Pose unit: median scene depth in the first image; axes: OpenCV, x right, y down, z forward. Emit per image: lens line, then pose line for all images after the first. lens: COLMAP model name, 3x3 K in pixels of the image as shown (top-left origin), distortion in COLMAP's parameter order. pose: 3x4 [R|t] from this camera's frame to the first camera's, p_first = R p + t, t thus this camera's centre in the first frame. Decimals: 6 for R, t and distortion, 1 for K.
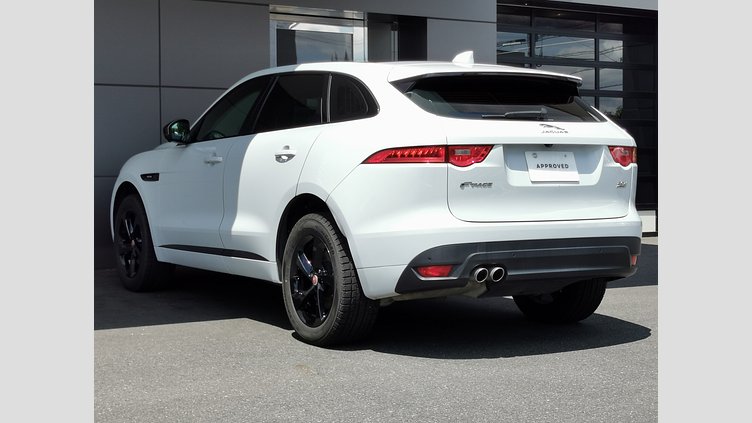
lens RADIAL K [[1722.2, 0, 376.1], [0, 1722.2, 212.2], [0, 0, 1]] dist [-0.063949, 0.000000]
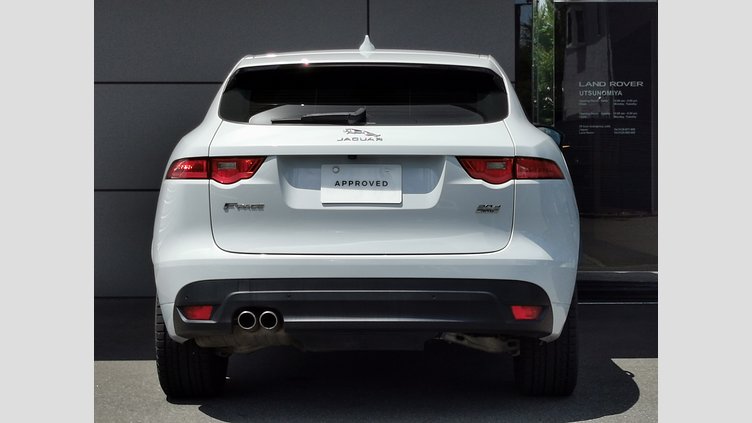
lens RADIAL K [[2059.0, 0, 372.6], [0, 2059.0, 205.4], [0, 0, 1]] dist [0.633729, 0.000000]
pose [[0.766309, 0.017050, -0.642246, 0.706554], [-0.018076, 0.999824, 0.004975, -0.021912], [0.642218, 0.007797, 0.766483, 0.299173]]
